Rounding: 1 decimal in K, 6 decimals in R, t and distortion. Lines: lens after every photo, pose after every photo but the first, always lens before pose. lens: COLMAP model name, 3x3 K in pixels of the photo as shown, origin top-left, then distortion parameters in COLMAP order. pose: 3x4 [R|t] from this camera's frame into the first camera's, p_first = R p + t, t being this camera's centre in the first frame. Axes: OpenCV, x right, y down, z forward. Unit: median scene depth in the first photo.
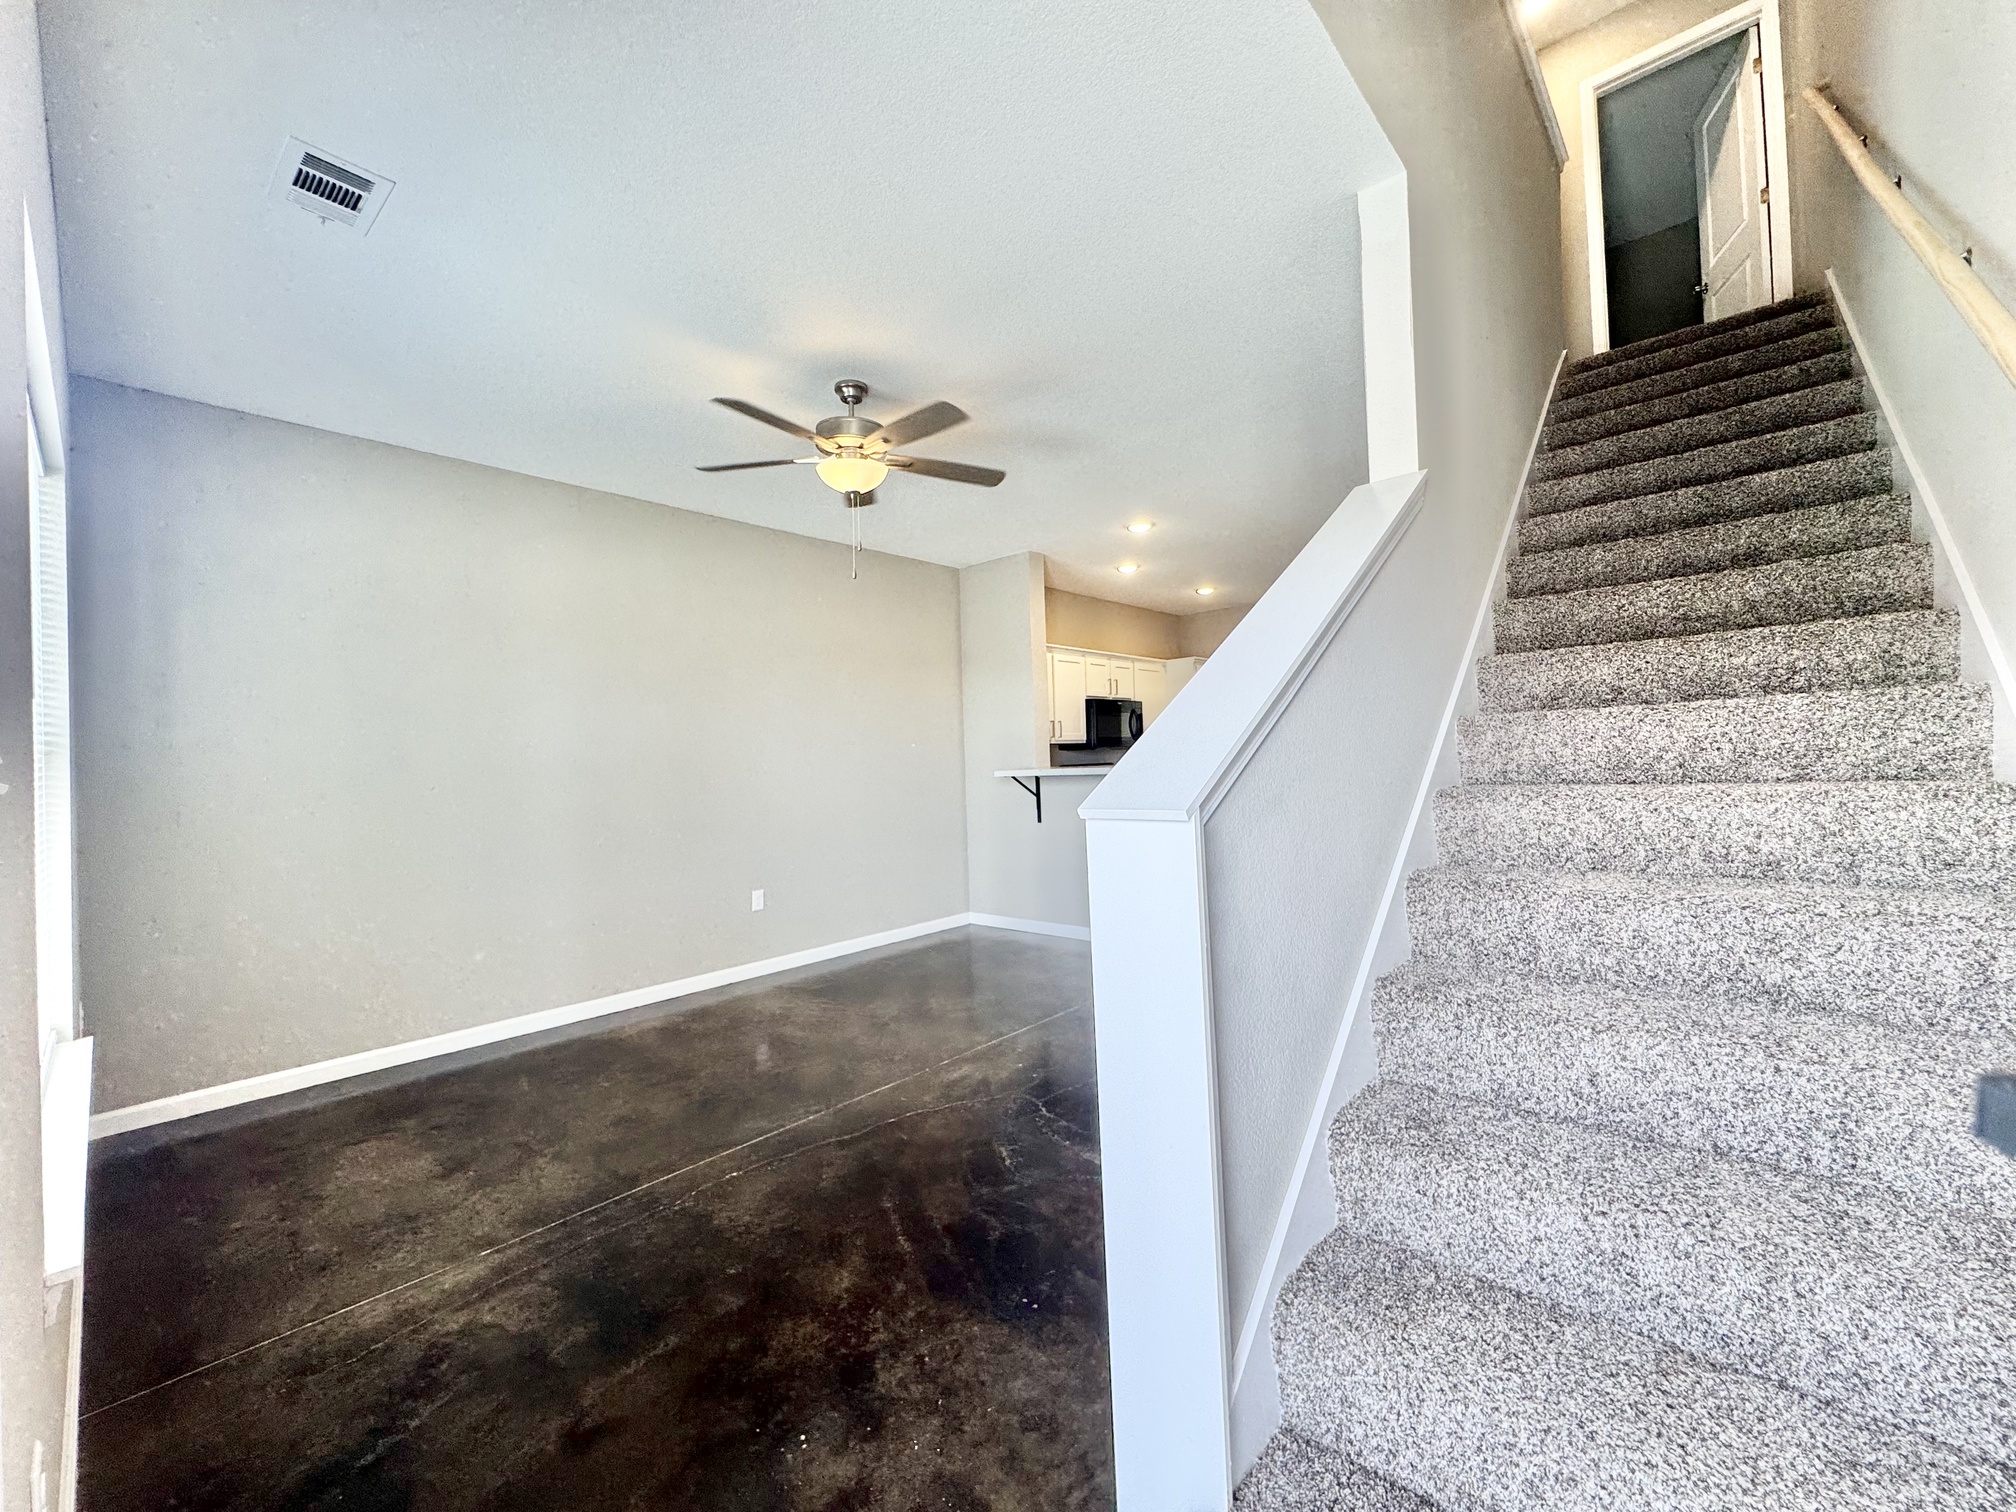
lens RADIAL K [[807.8, 0, 1008.7], [0, 807.8, 750.6], [0, 0, 1]] dist [-0.003660, 0.001002]
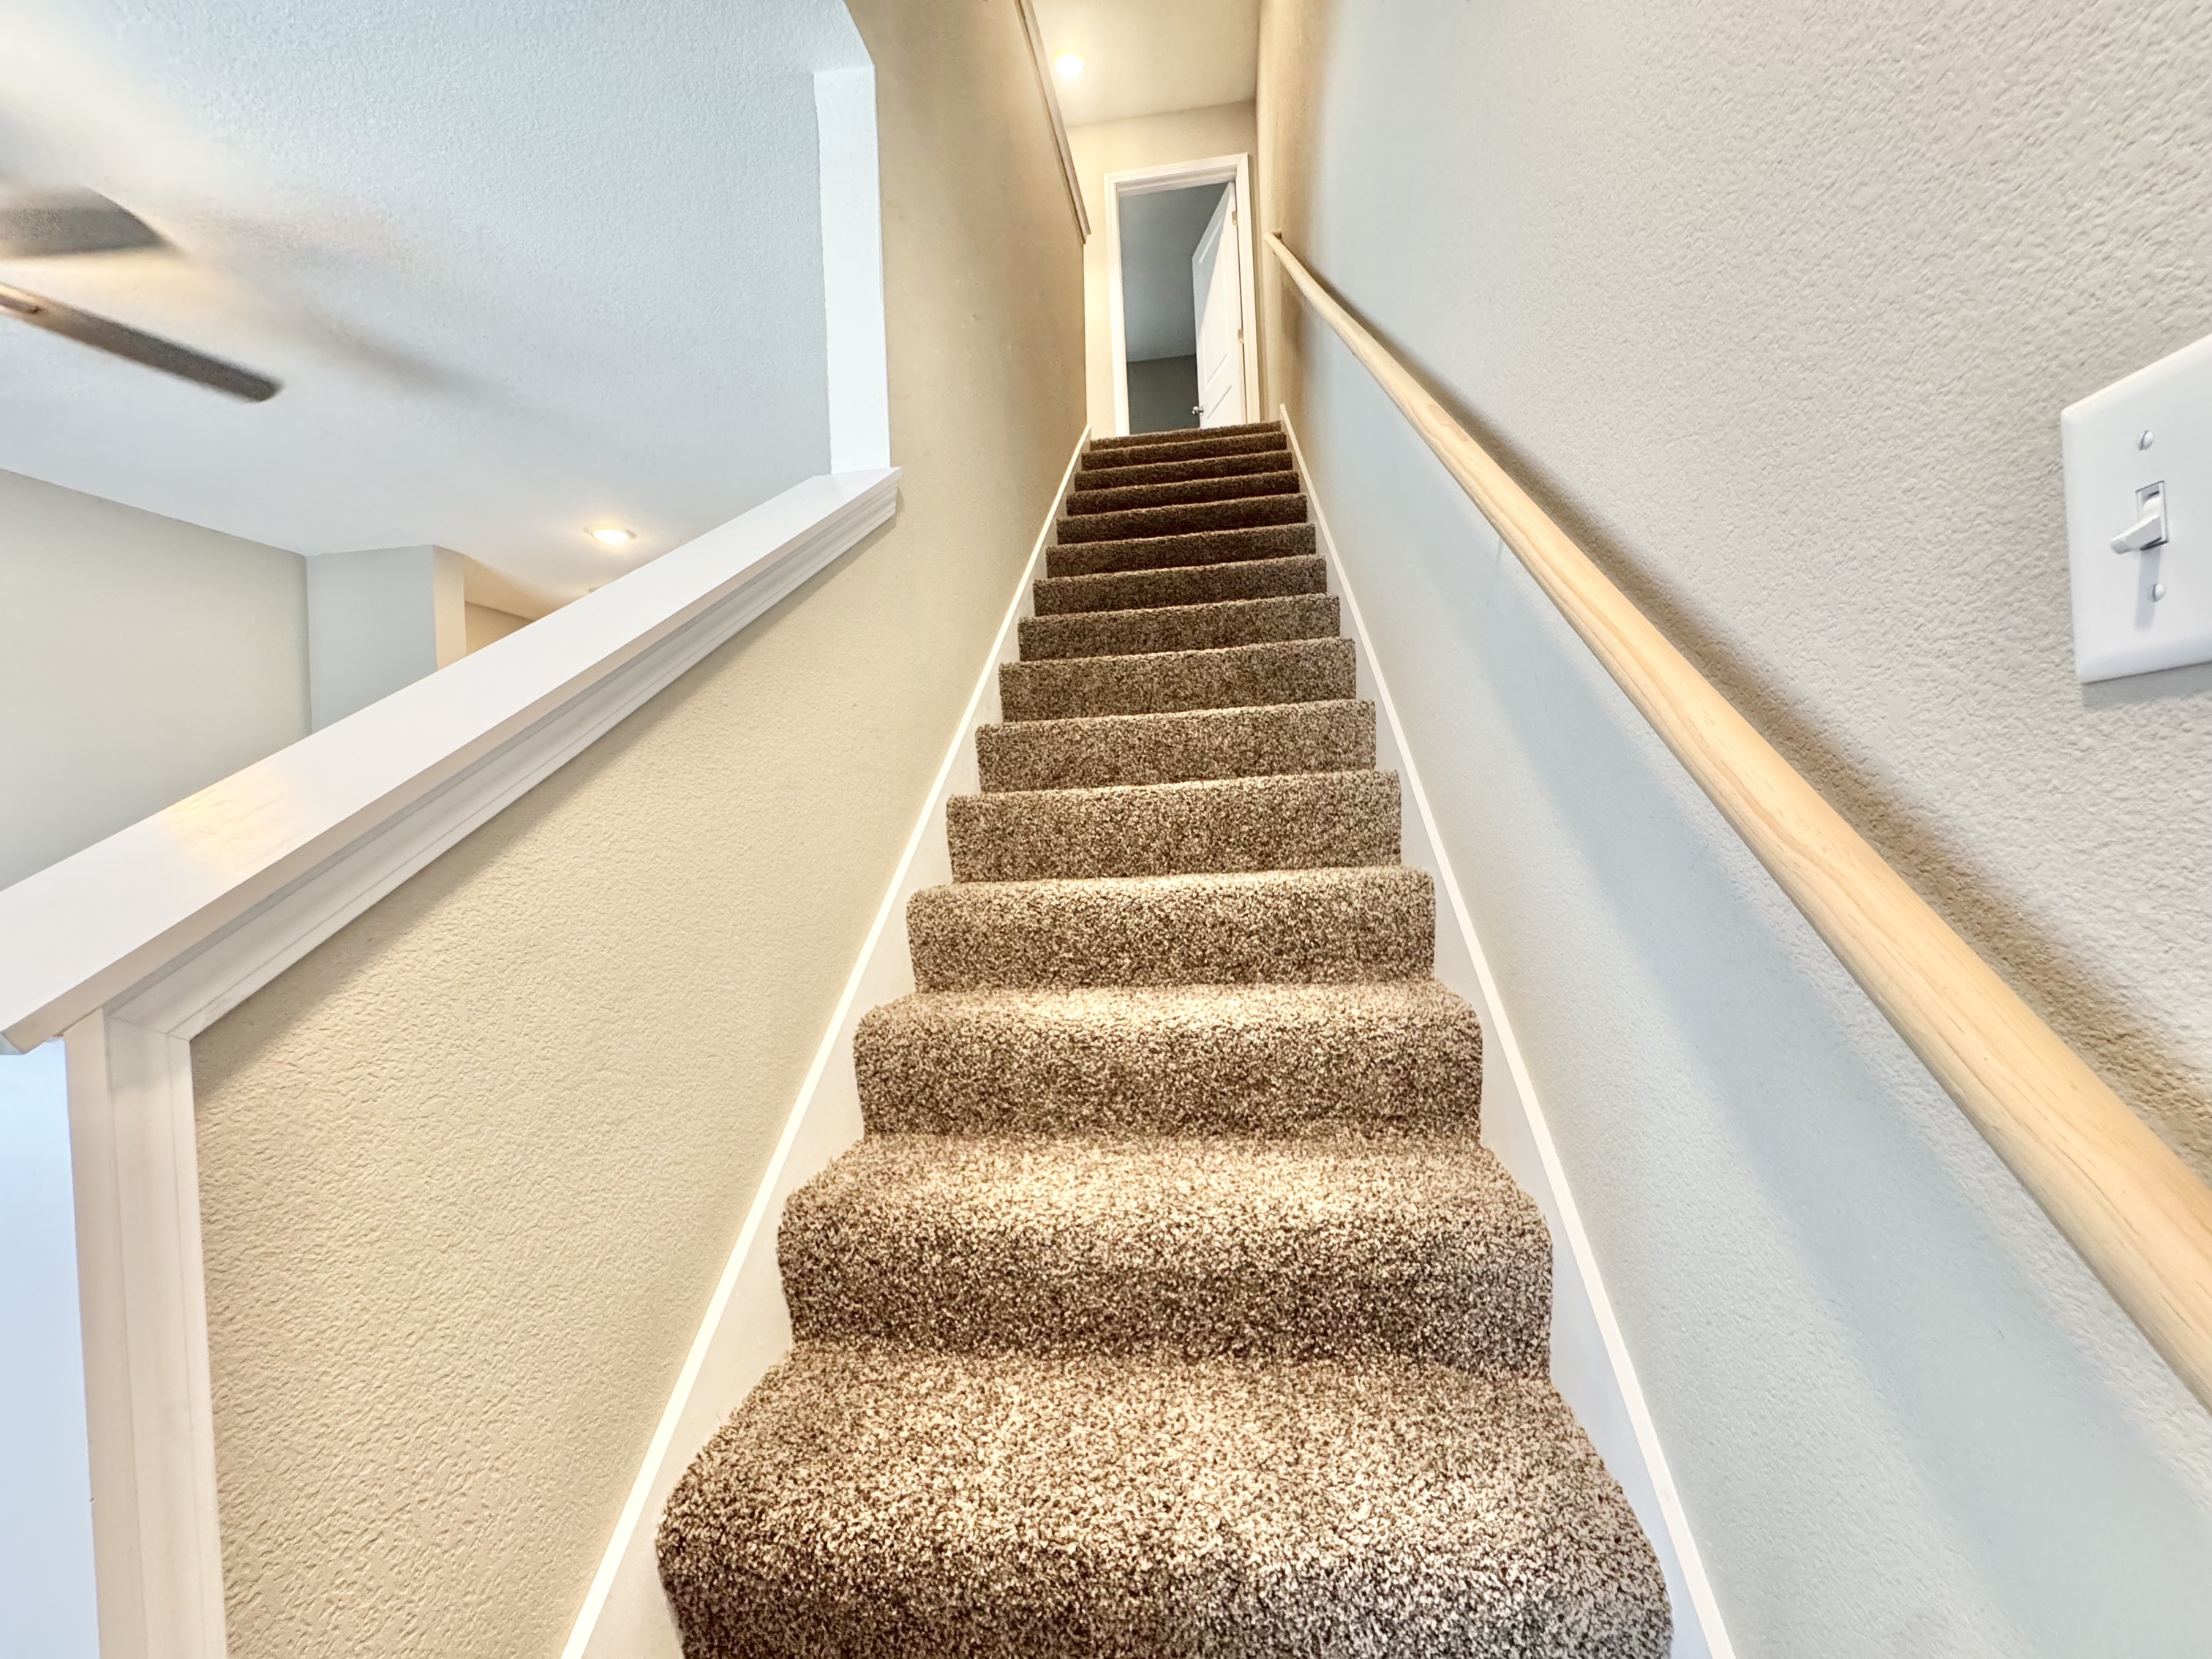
lens RADIAL K [[886.3, 0, 1106.8], [0, 886.3, 823.6], [0, 0, 1]] dist [-0.003660, 0.001002]
pose [[0.829001, -0.001164, 0.559246, 0.148241], [0.008367, 0.999912, -0.010322, -0.003887], [-0.559185, 0.013236, 0.828938, 0.144472]]
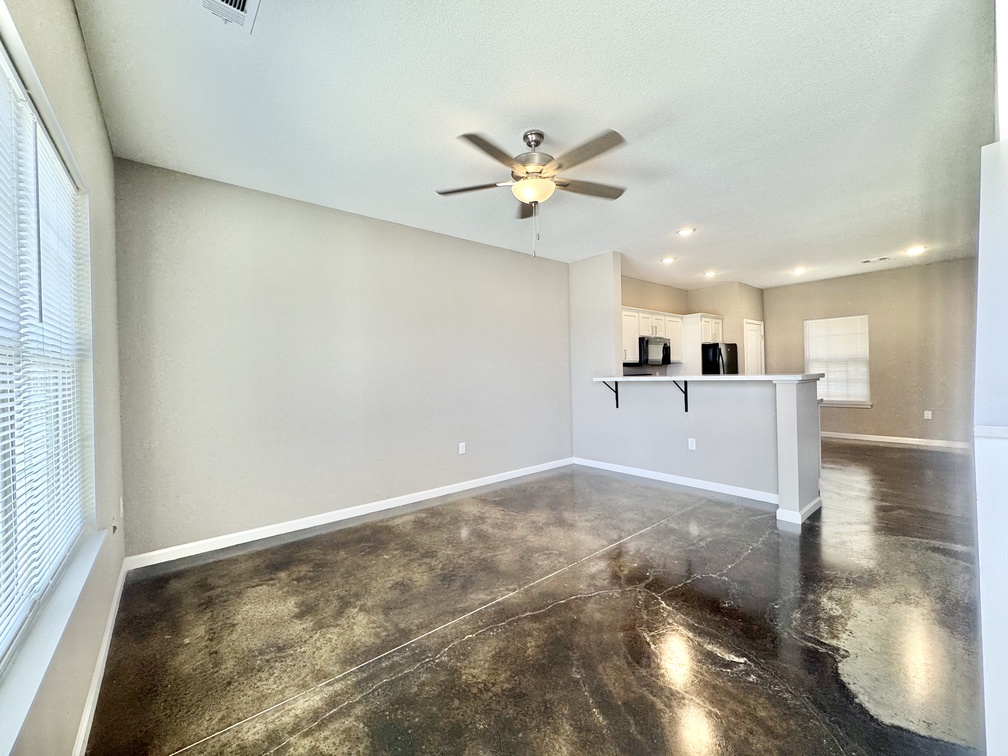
lens RADIAL K [[403.9, 0, 504.4], [0, 403.9, 375.3], [0, 0, 1]] dist [-0.003660, 0.001002]
pose [[0.988208, 0.010123, -0.152782, -0.133306], [-0.007145, 0.999774, 0.020025, 0.006638], [0.152951, -0.018697, 0.988057, 0.209405]]
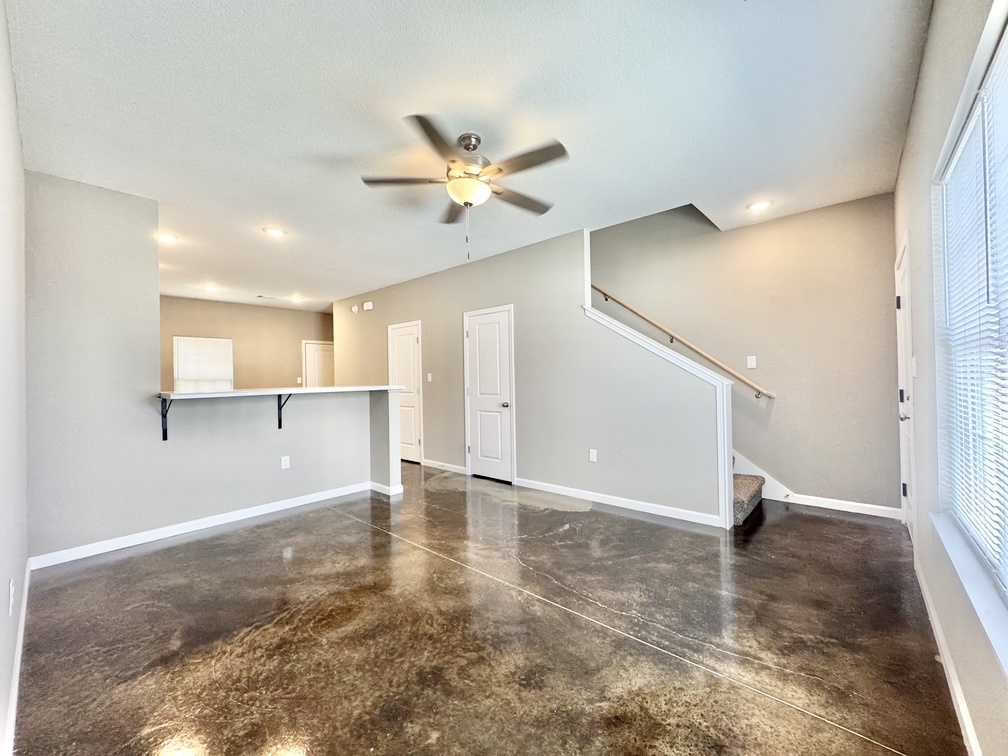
lens RADIAL K [[403.9, 0, 504.4], [0, 403.9, 375.3], [0, 0, 1]] dist [-0.003660, 0.001002]
pose [[-0.005006, 0.040408, 0.999171, -1.025767], [0.008049, 0.999153, -0.040367, 0.046904], [-0.999955, 0.007840, -0.005327, 0.998882]]
